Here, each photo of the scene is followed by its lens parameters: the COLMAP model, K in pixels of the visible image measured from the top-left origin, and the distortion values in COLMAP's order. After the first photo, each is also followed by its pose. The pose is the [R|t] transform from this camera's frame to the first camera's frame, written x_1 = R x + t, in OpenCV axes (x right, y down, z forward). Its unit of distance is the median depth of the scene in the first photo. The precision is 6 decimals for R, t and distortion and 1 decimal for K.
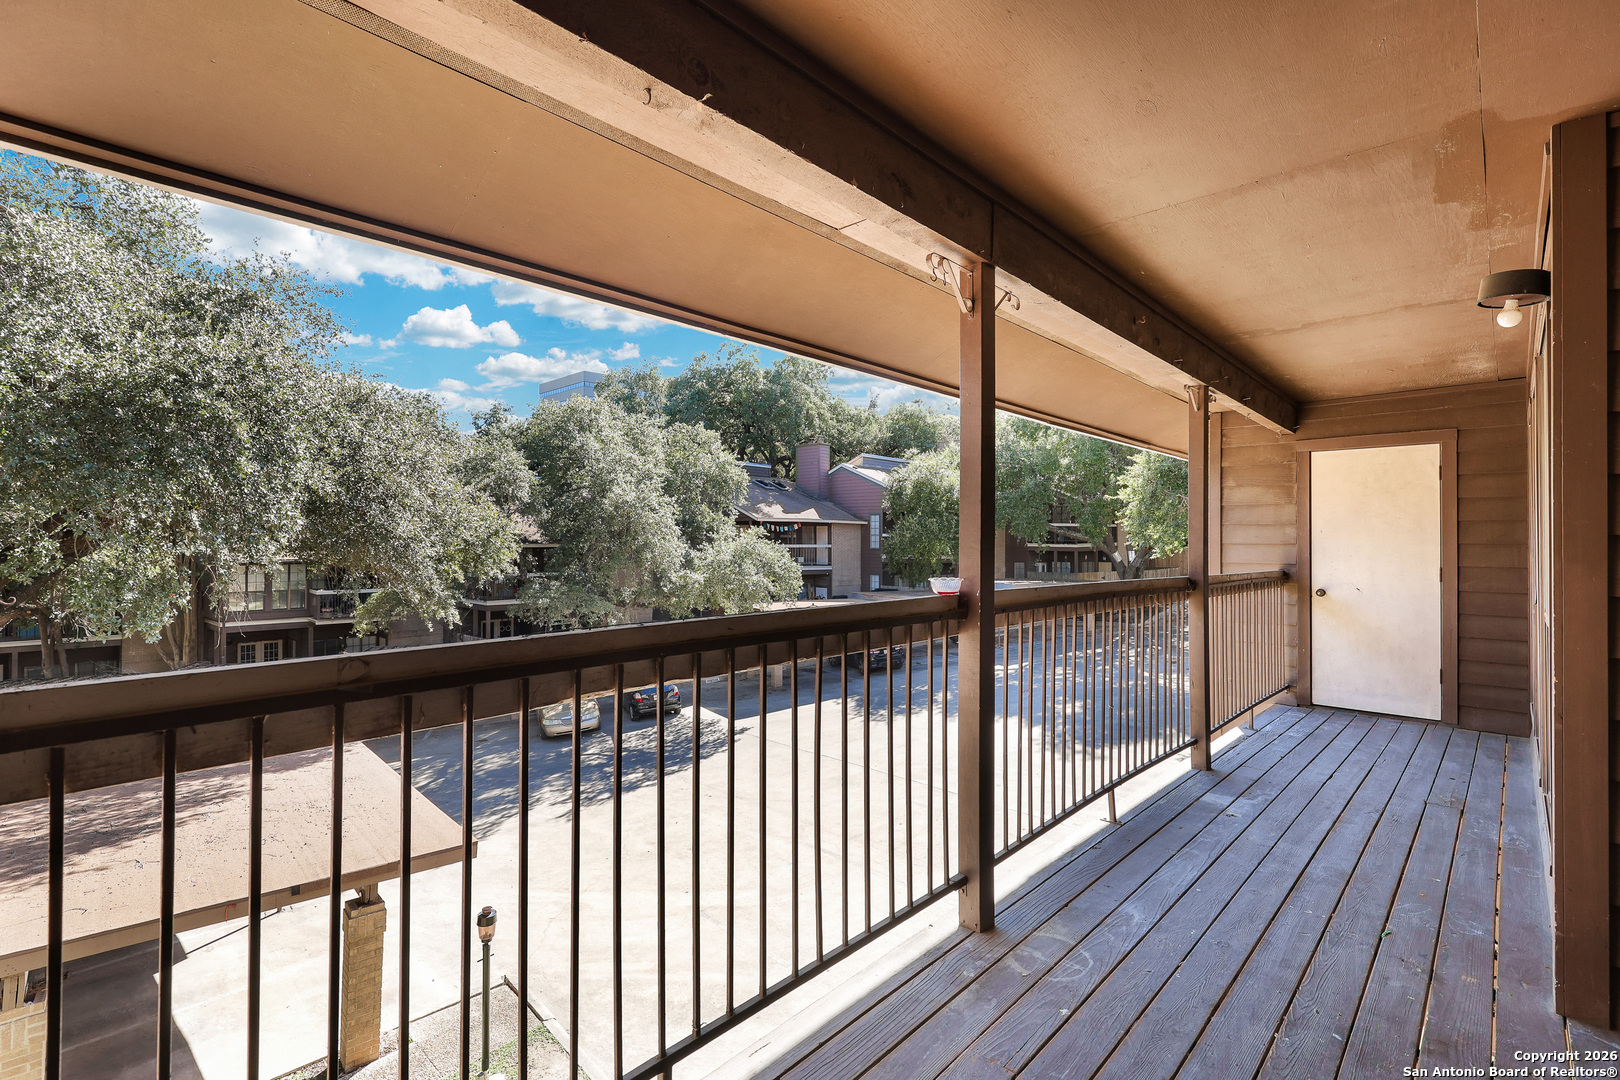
lens RADIAL K [[747.5, 0, 822.3], [0, 747.5, 535.8], [0, 0, 1]] dist [0.001600, 0.000135]
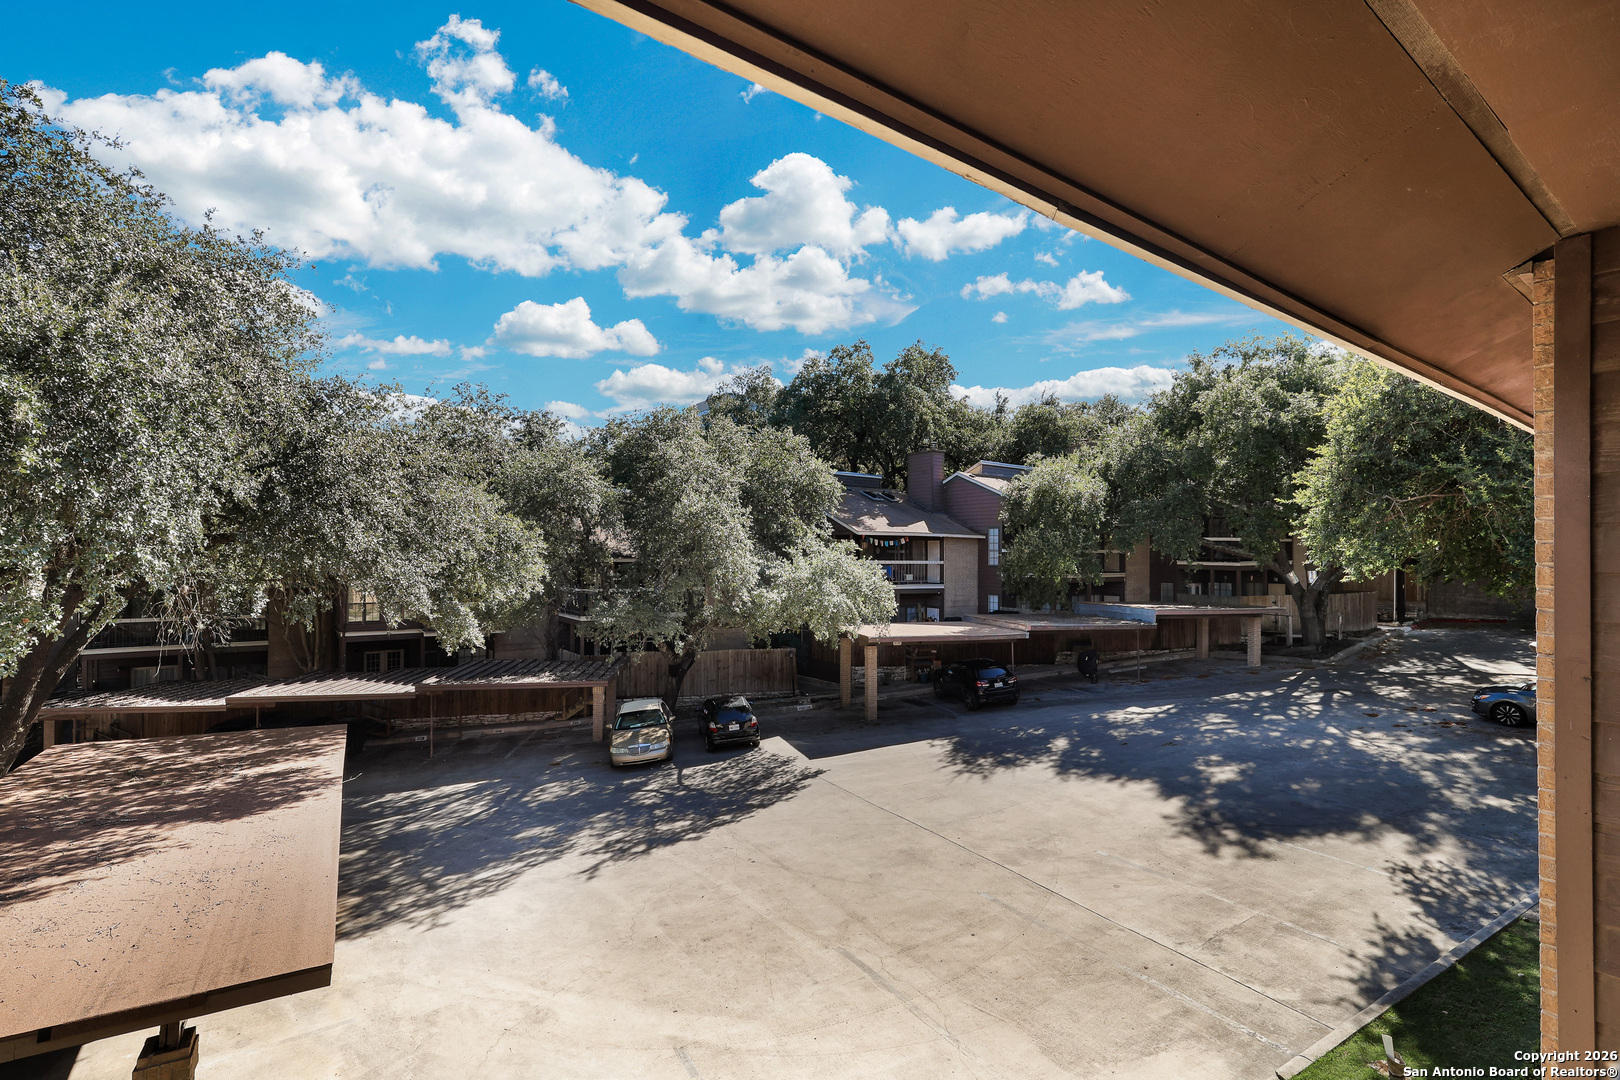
lens RADIAL K [[735.4, 0, 814.4], [0, 735.4, 548.0], [0, 0, 1]] dist [0.000525, 0.000206]
pose [[0.979791, 0.002310, -0.200013, 0.048208], [-0.003103, 0.999989, -0.003650, -0.000159], [0.200002, 0.004197, 0.979786, 0.120848]]
